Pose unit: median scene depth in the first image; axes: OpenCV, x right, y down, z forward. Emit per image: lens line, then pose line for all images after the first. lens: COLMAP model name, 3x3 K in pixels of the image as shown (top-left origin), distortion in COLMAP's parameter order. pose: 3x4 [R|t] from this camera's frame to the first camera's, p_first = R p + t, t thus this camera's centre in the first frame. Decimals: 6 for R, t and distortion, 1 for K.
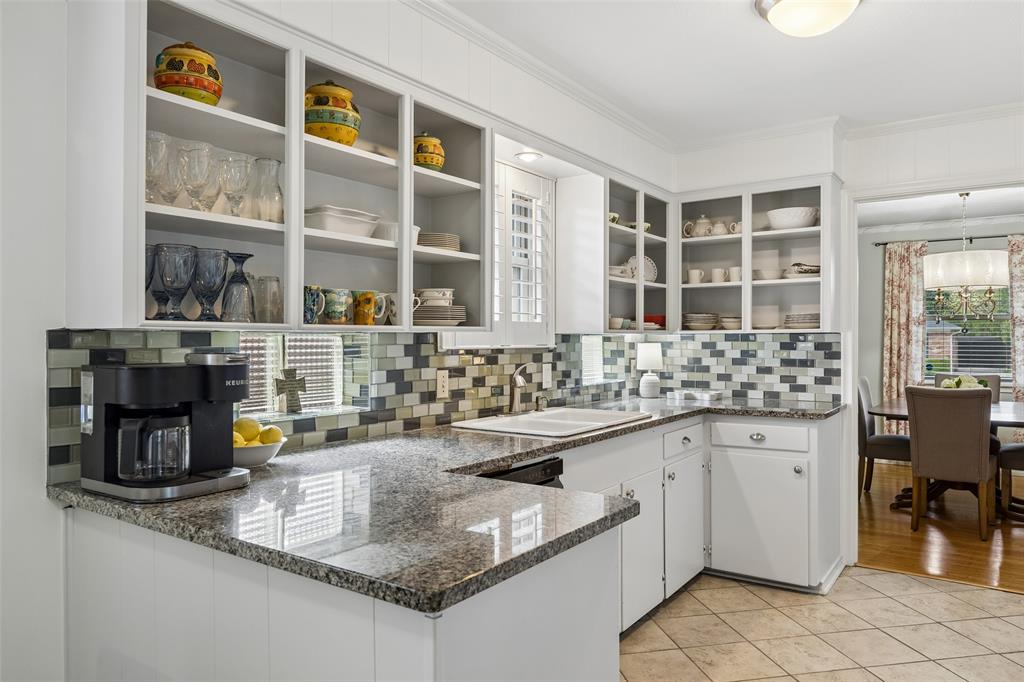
lens RADIAL K [[689.6, 0, 512.0], [0, 689.6, 341.0], [0, 0, 1]] dist [0.000951, -0.003634]
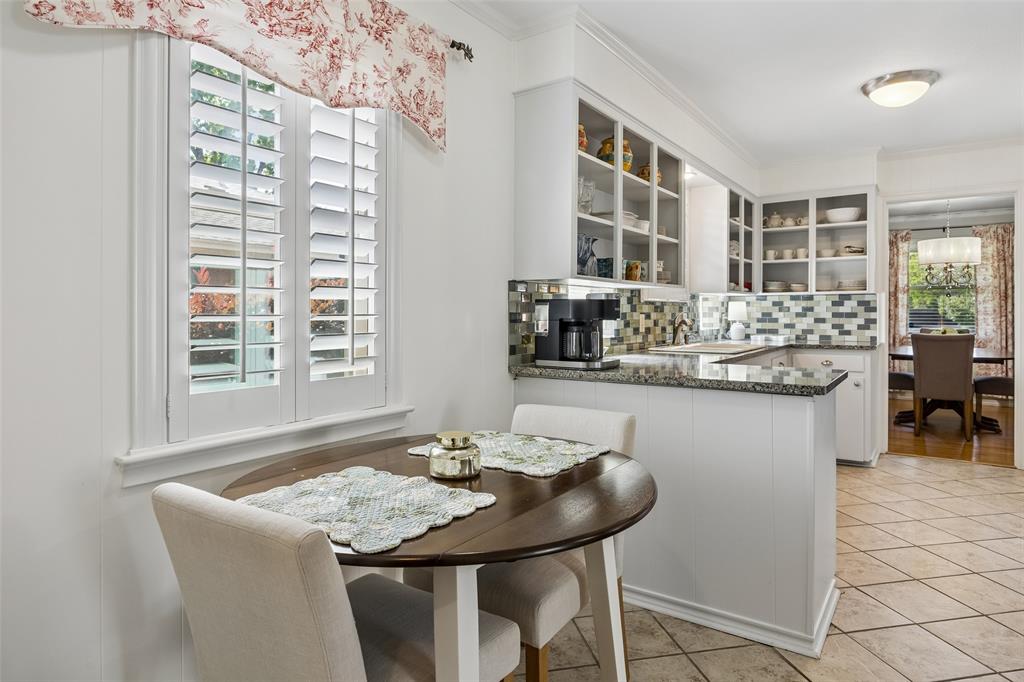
lens RADIAL K [[602.0, 0, 513.2], [0, 602.0, 315.1], [0, 0, 1]] dist [-0.002178, 0.000817]
pose [[0.999937, 0.001323, 0.011124, -0.300713], [-0.001330, 0.999999, 0.000647, 0.032675], [-0.011123, -0.000662, 0.999938, -0.258282]]
